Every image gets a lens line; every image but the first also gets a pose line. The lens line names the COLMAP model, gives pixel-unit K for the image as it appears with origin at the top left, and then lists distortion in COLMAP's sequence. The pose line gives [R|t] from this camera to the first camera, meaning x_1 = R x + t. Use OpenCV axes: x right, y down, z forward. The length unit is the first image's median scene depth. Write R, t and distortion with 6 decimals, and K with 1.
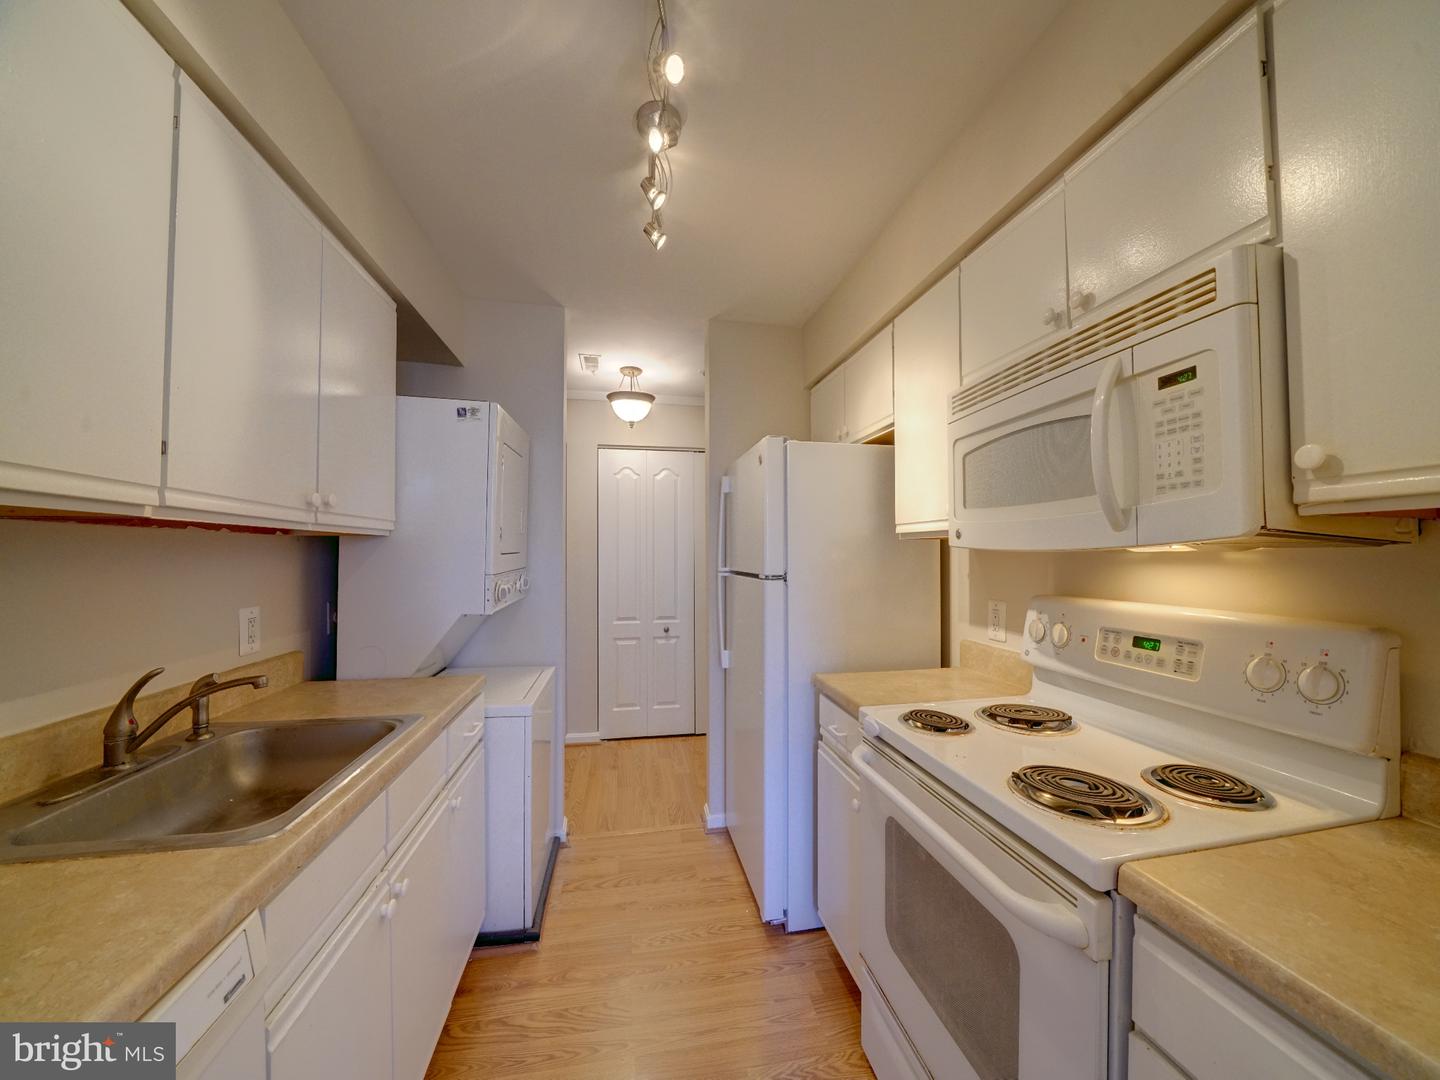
lens RADIAL K [[497.5, 0, 717.9], [0, 497.5, 547.3], [0, 0, 1]] dist [-0.022887, 0.000625]
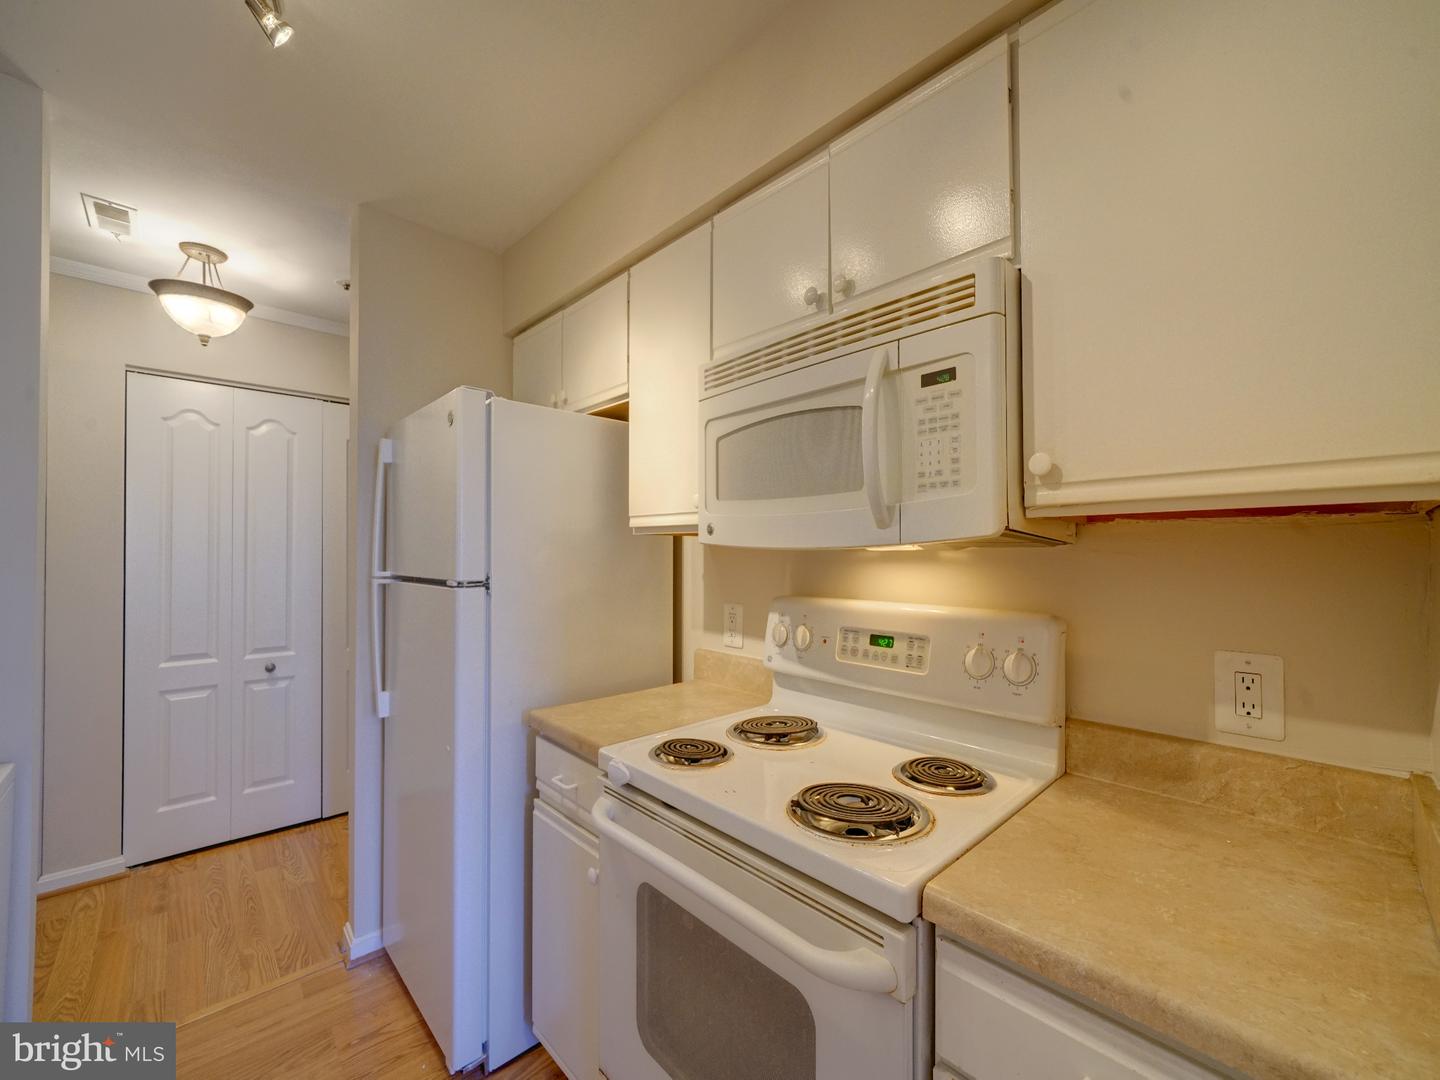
lens RADIAL K [[581.8, 0, 713.9], [0, 581.8, 547.1], [0, 0, 1]] dist [-0.006983, 0.003579]
pose [[0.846077, 0.007501, 0.533008, -0.046620], [-0.009478, 0.999955, 0.000972, 0.003213], [-0.532976, -0.005874, 0.846110, 0.123862]]
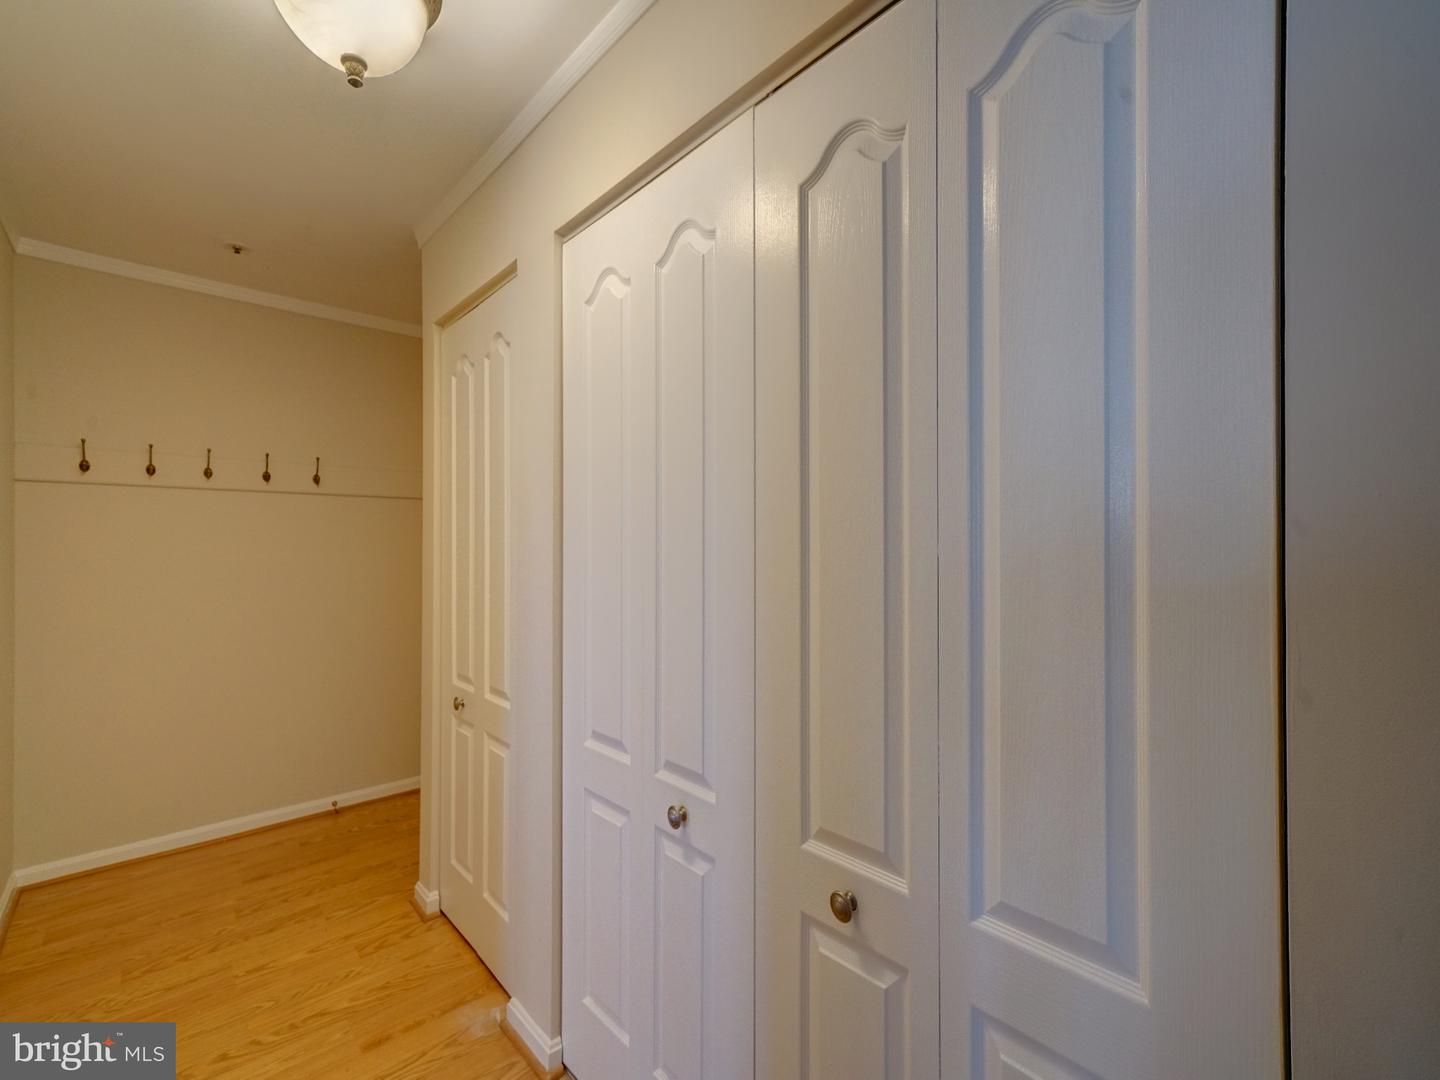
lens RADIAL K [[636.0, 0, 711.8], [0, 636.0, 550.3], [0, 0, 1]] dist [0.003745, 0.001060]
pose [[0.518484, 0.003951, -0.855078, 0.517065], [0.011230, 0.999872, 0.011429, 0.041521], [0.855013, -0.015528, 0.518373, 2.133934]]
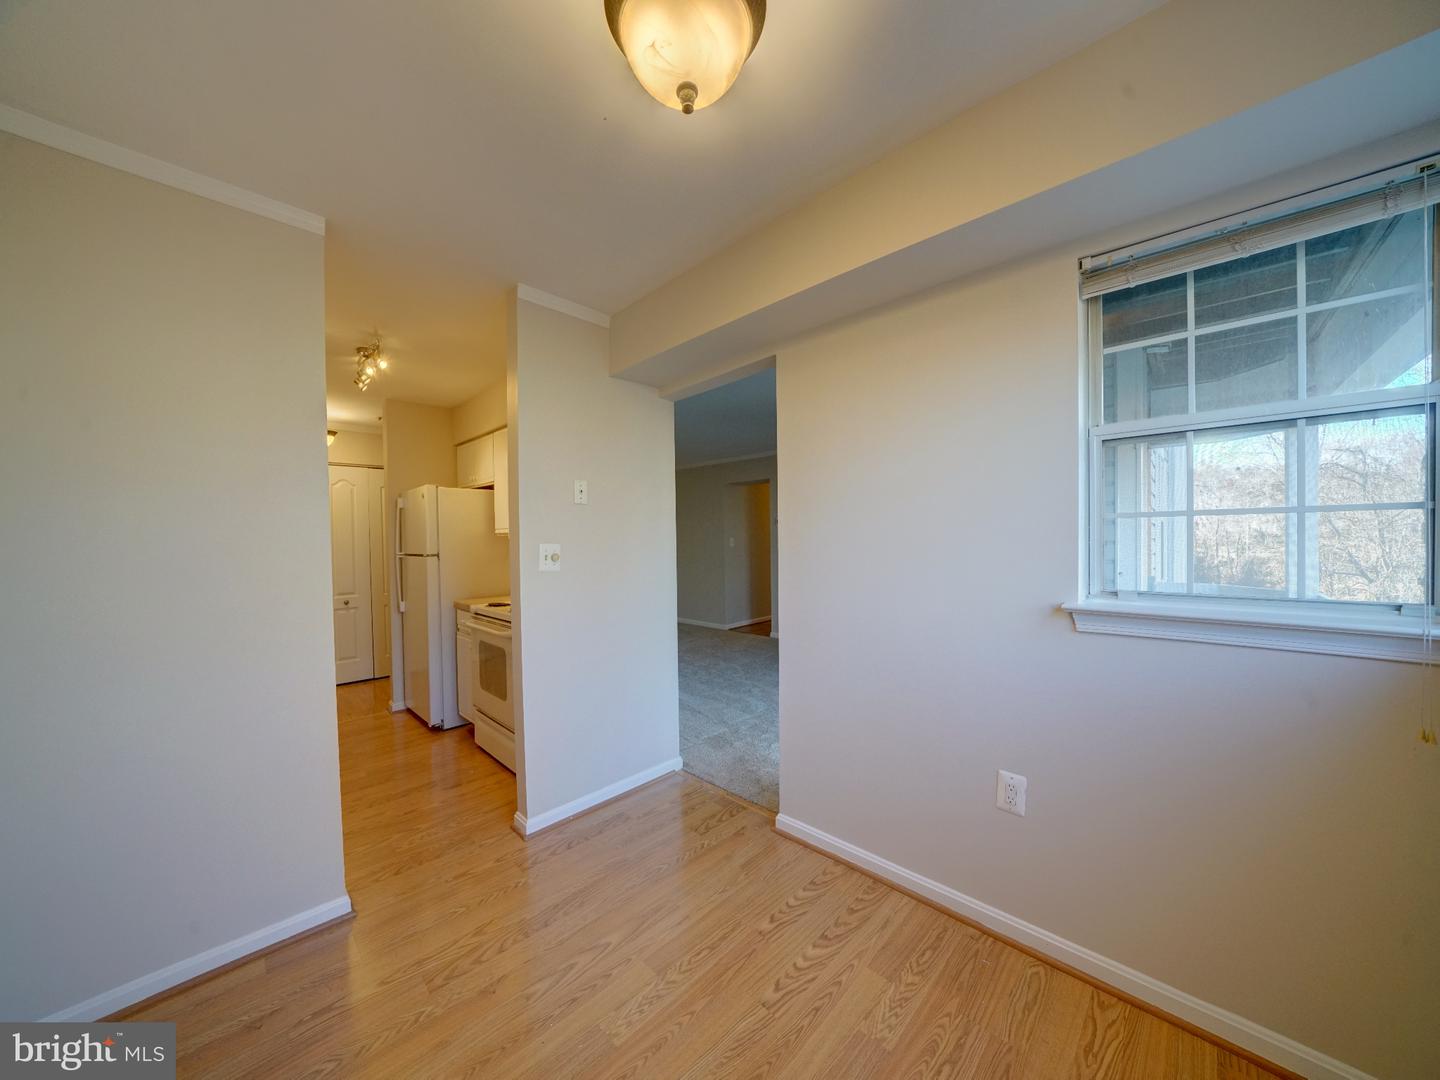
lens RADIAL K [[497.5, 0, 717.9], [0, 497.5, 547.3], [0, 0, 1]] dist [-0.022887, 0.000625]
pose [[0.819008, -0.019504, 0.573451, -0.103378], [0.006114, 0.999662, 0.025269, -0.019269], [-0.573750, -0.017189, 0.818850, -1.595658]]
